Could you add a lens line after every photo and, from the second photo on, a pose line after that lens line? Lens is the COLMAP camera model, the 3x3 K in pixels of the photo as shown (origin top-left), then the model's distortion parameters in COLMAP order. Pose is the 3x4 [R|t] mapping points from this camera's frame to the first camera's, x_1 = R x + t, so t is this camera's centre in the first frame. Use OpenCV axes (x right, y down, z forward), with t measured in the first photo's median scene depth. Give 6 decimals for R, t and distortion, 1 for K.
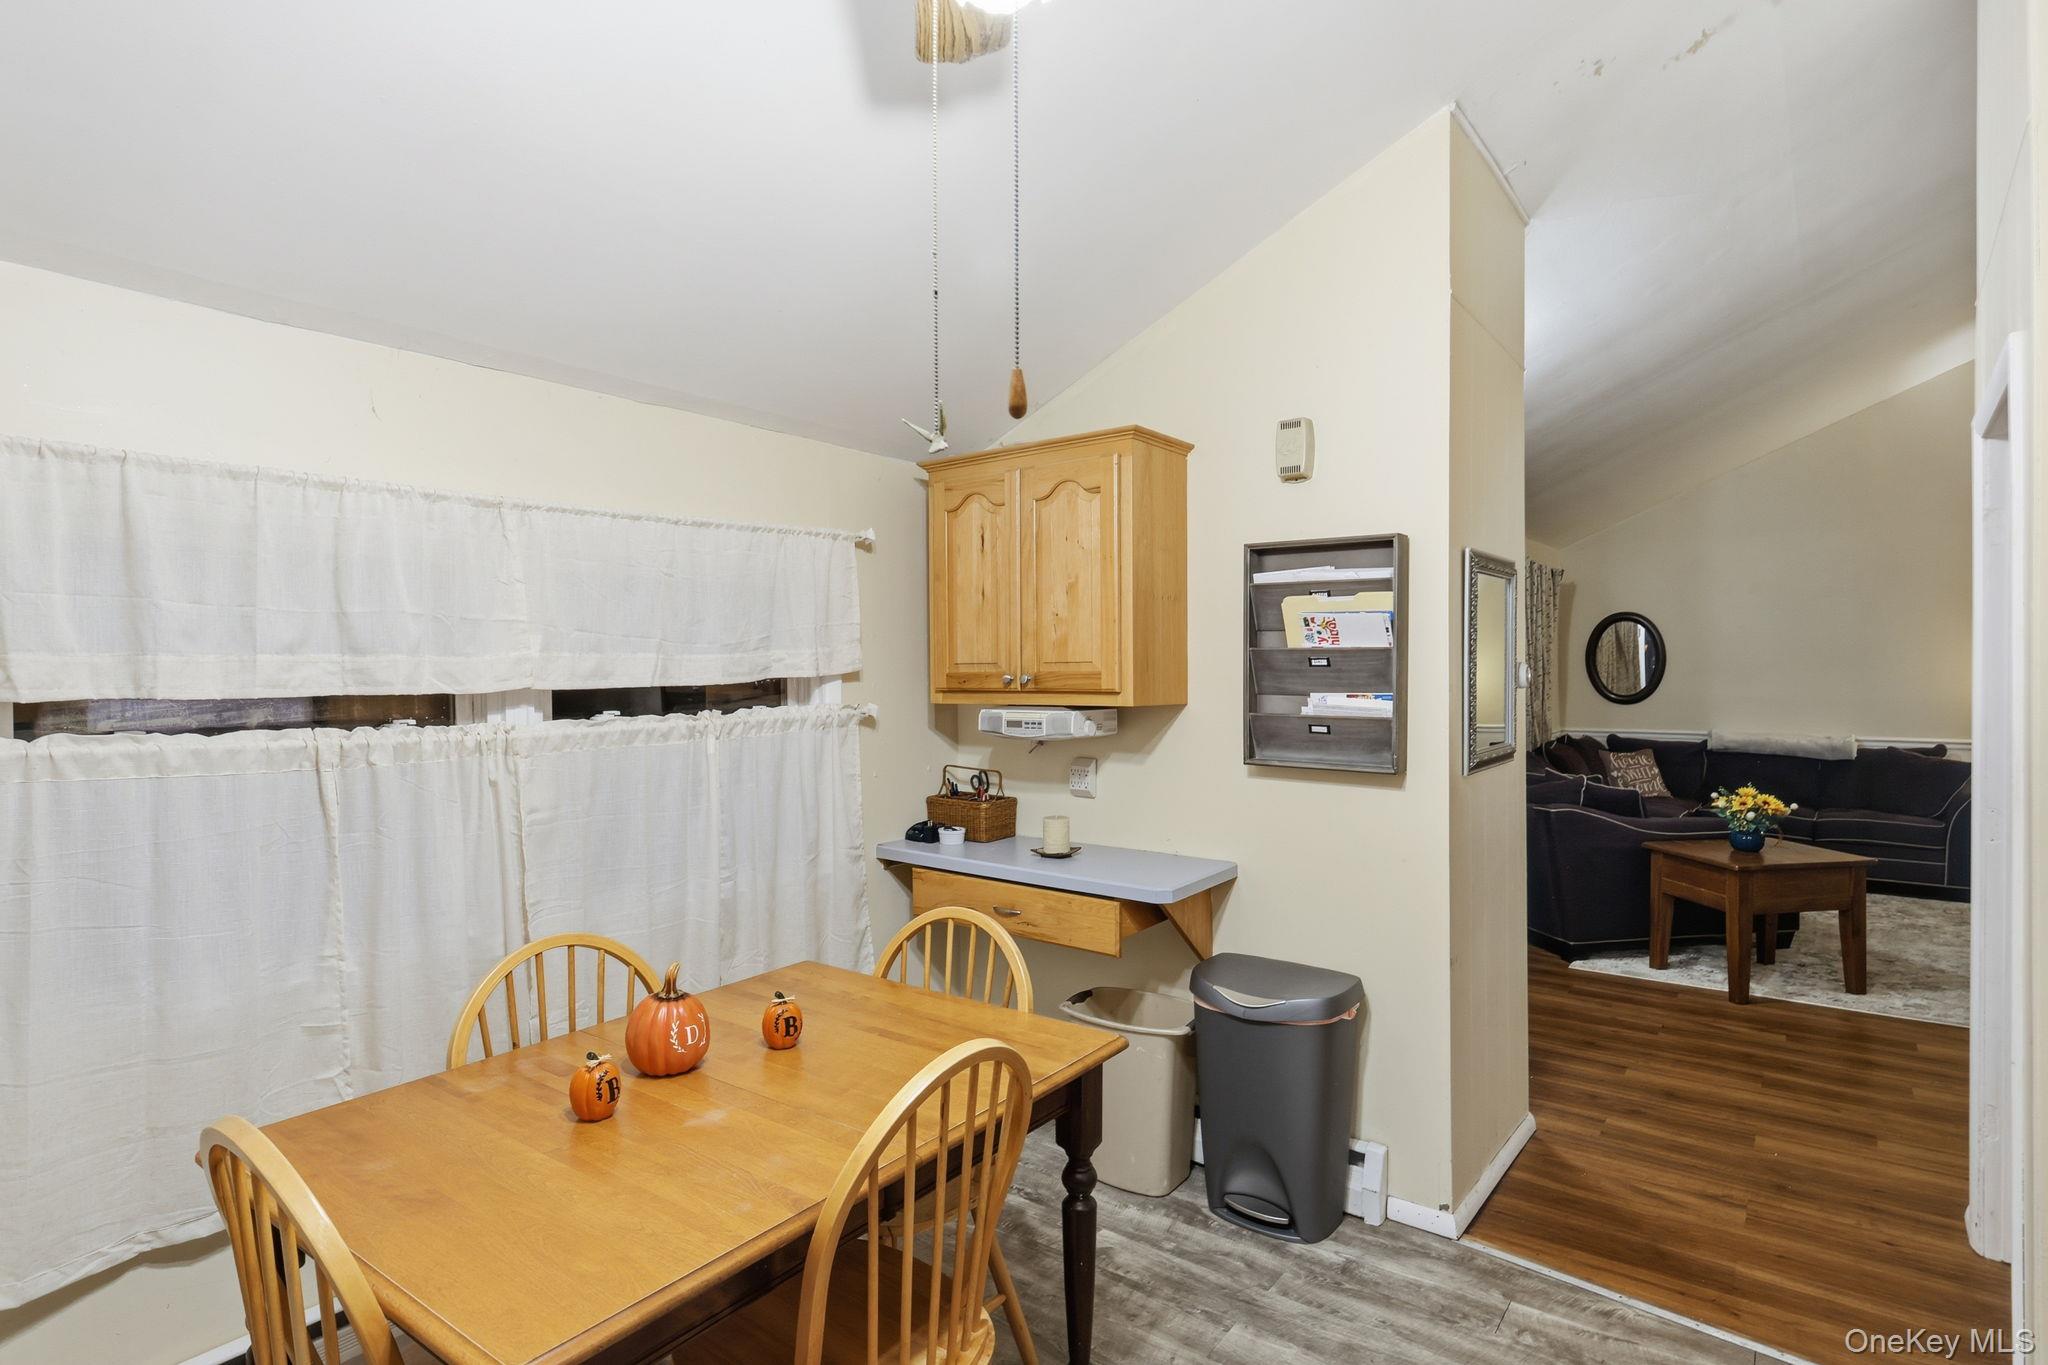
lens RADIAL K [[1062.4, 0, 1024.0], [0, 1062.4, 682.5], [0, 0, 1]] dist [0.013474, 0.000458]
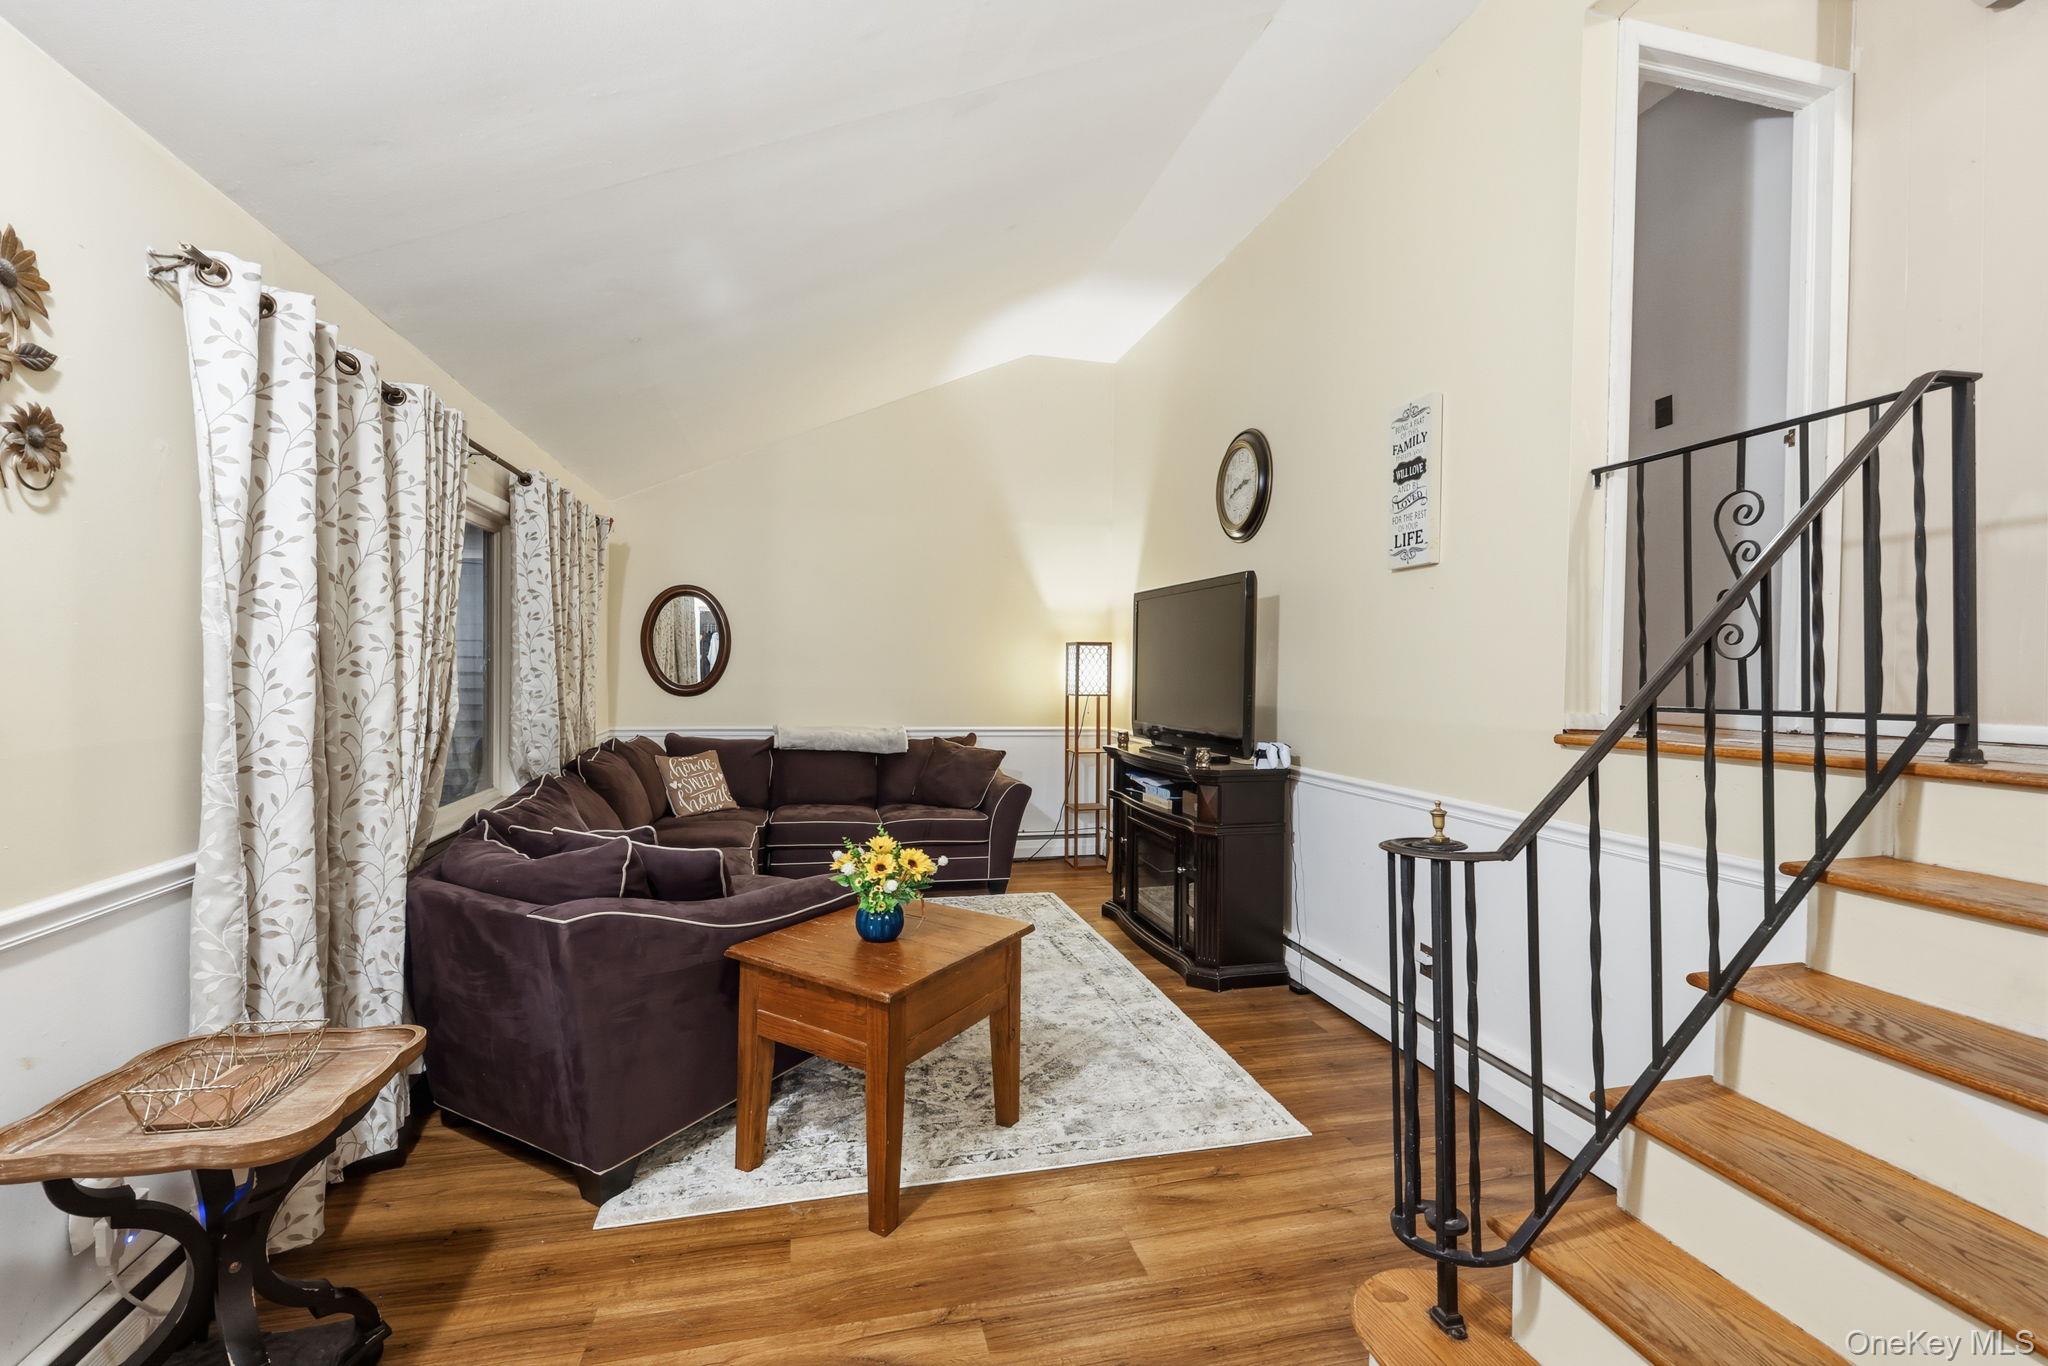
lens RADIAL K [[883.2, 0, 1024.0], [0, 883.2, 683.0], [0, 0, 1]] dist [0.002466, 0.000067]
pose [[0.630392, 0.001139, 0.776276, 0.478326], [-0.009883, 0.999930, 0.006558, 0.007788], [-0.776214, -0.011806, 0.630359, 0.886144]]
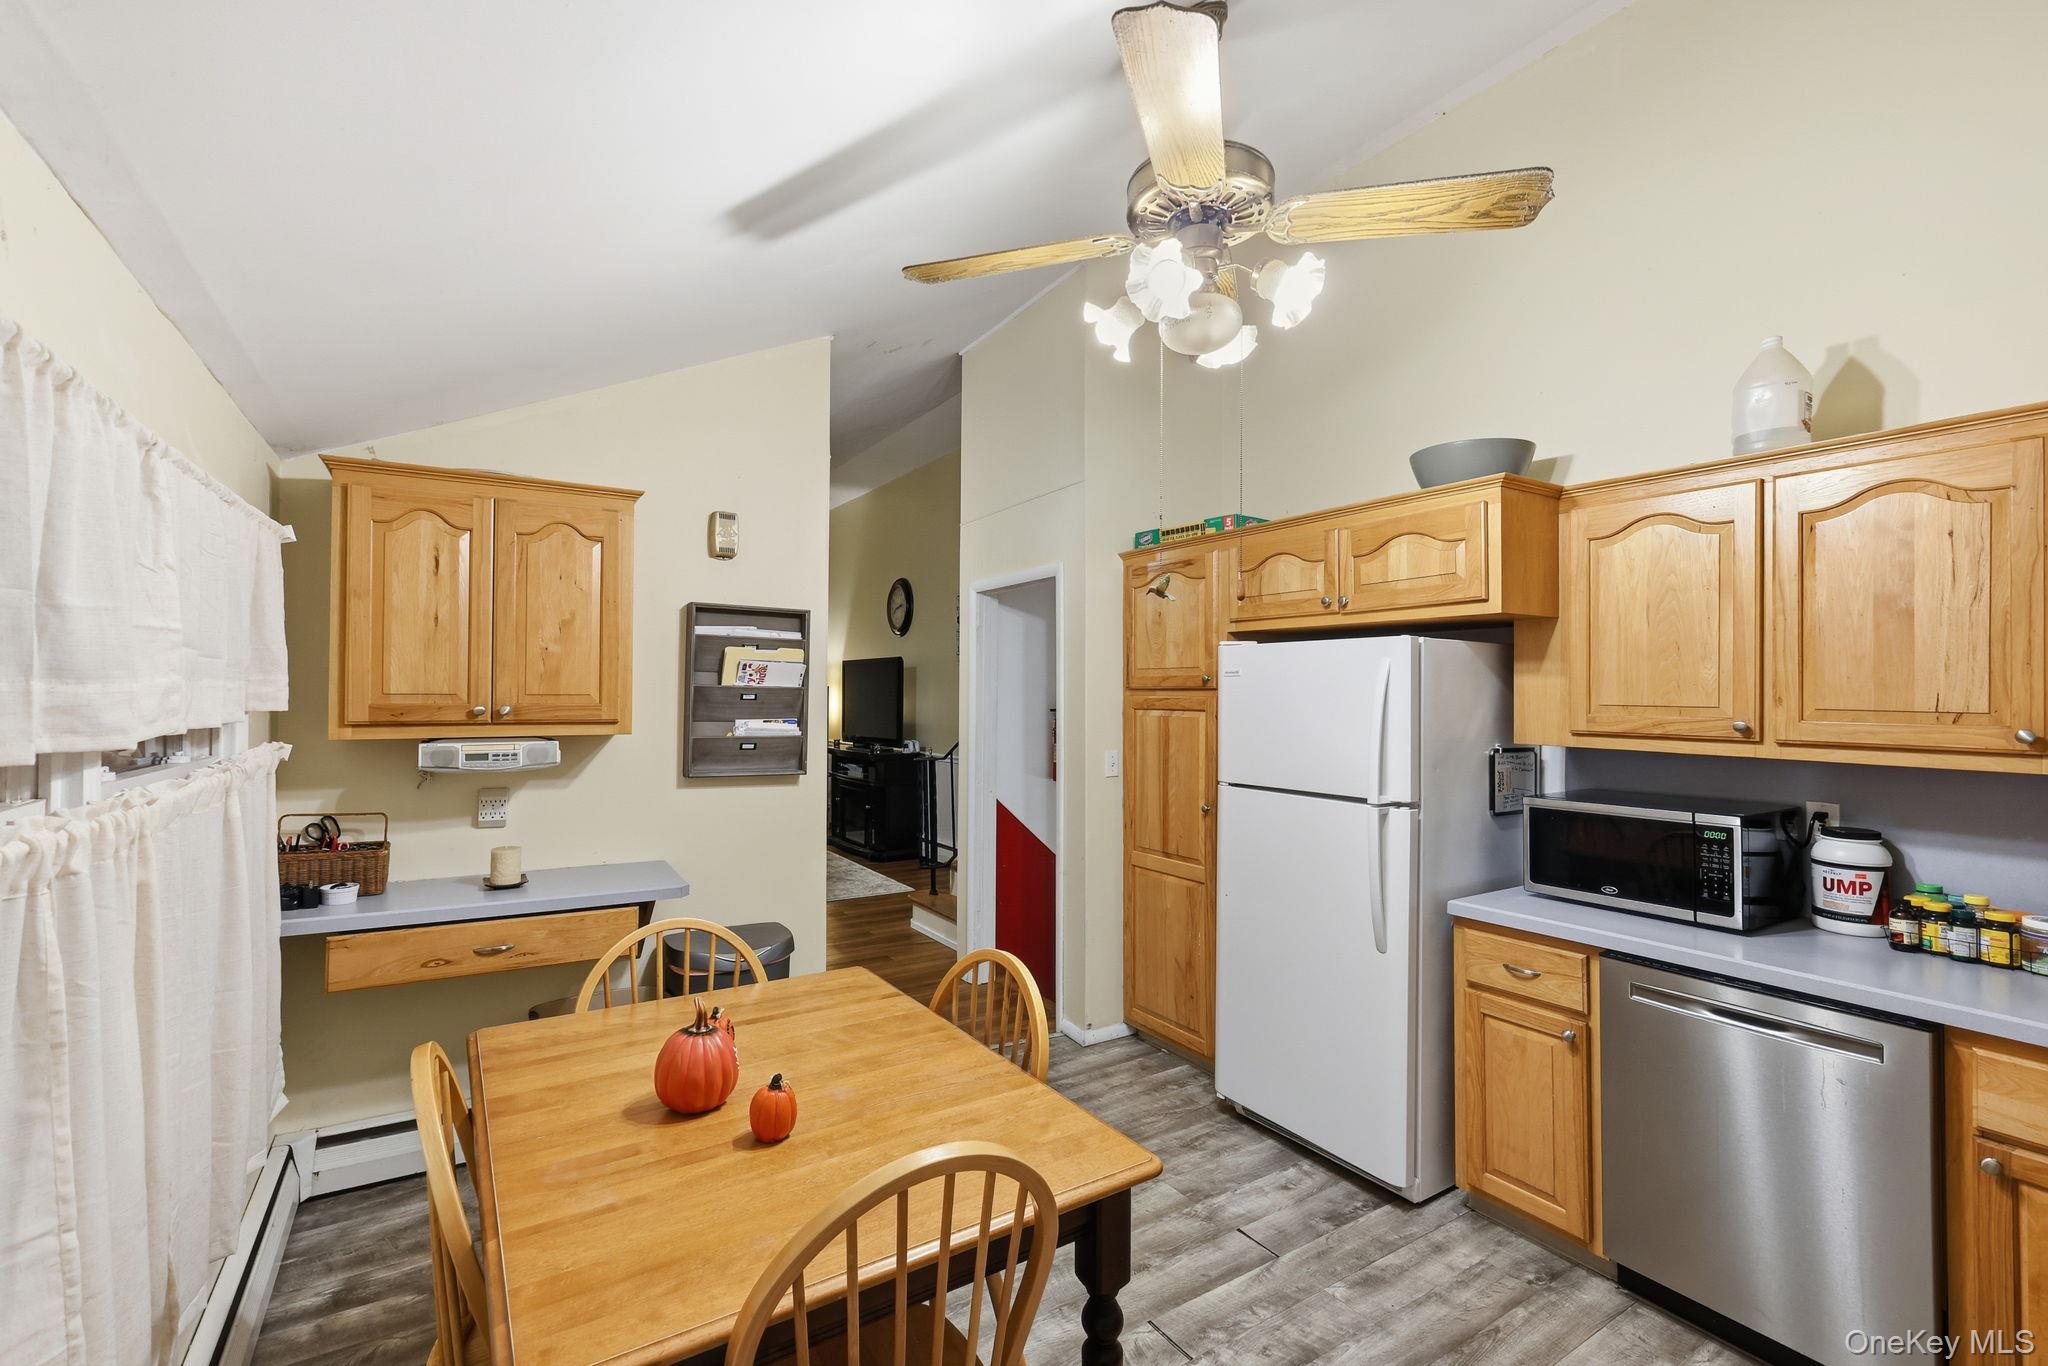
lens RADIAL K [[904.4, 0, 1021.1], [0, 904.4, 689.2], [0, 0, 1]] dist [0.000148, 0.000215]
pose [[0.351518, 0.013946, 0.936077, -0.585217], [0.002548, 0.999871, -0.015853, -0.008403], [-0.936178, 0.007958, 0.351437, 0.235020]]
